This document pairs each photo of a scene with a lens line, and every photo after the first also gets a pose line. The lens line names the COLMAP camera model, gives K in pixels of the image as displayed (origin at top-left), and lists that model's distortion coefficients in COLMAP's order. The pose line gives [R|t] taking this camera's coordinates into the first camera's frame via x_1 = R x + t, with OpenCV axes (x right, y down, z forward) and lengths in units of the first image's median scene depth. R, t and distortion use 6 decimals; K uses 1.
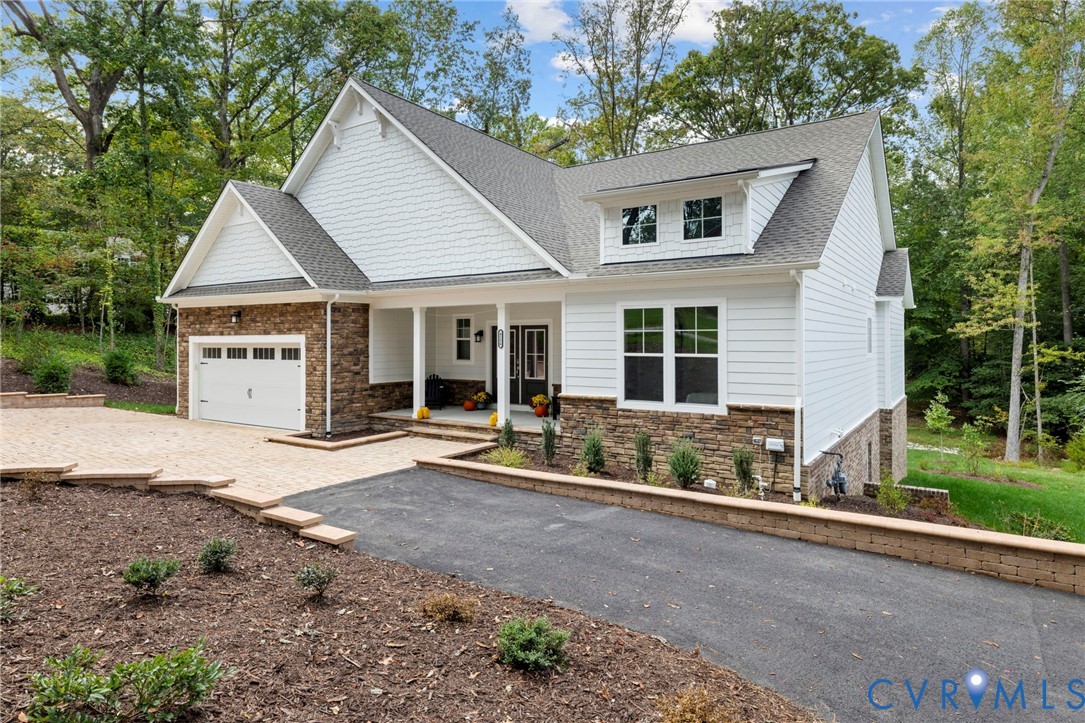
lens RADIAL K [[631.6, 0, 543.1], [0, 631.6, 353.0], [0, 0, 1]] dist [-0.003156, 0.000789]
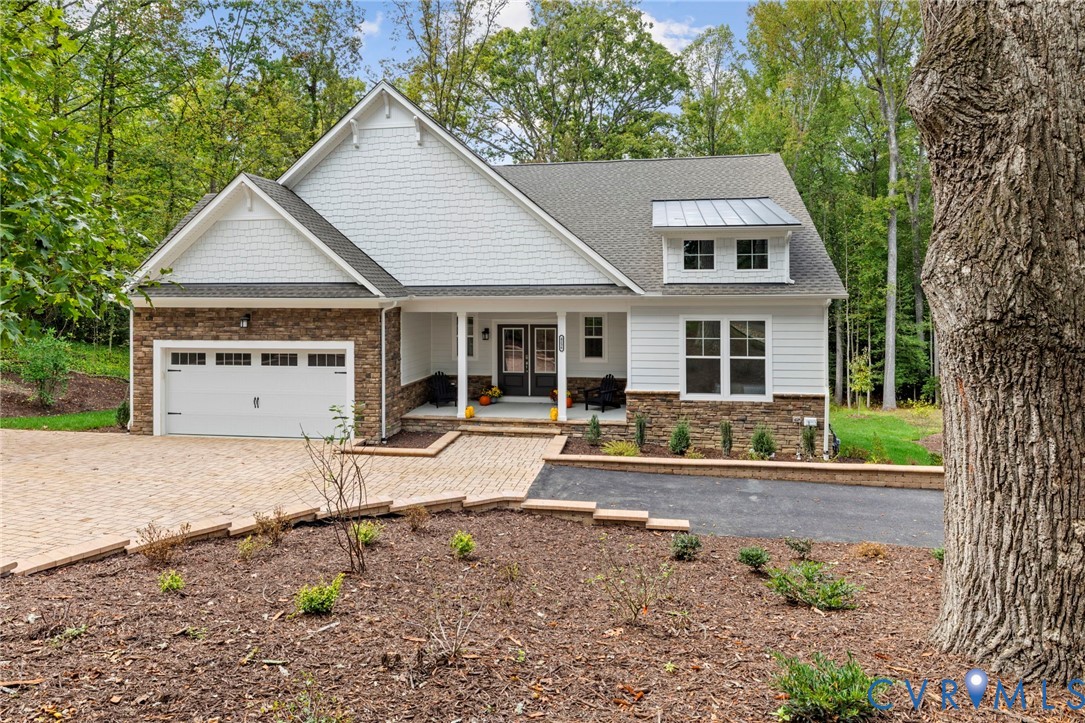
lens RADIAL K [[674.1, 0, 546.4], [0, 674.1, 308.8], [0, 0, 1]] dist [-0.004240, -0.000287]
pose [[0.912286, -0.009895, 0.409434, -0.566872], [0.010641, 0.999943, 0.000455, -0.081850], [-0.409416, 0.003942, 0.912339, -0.087623]]
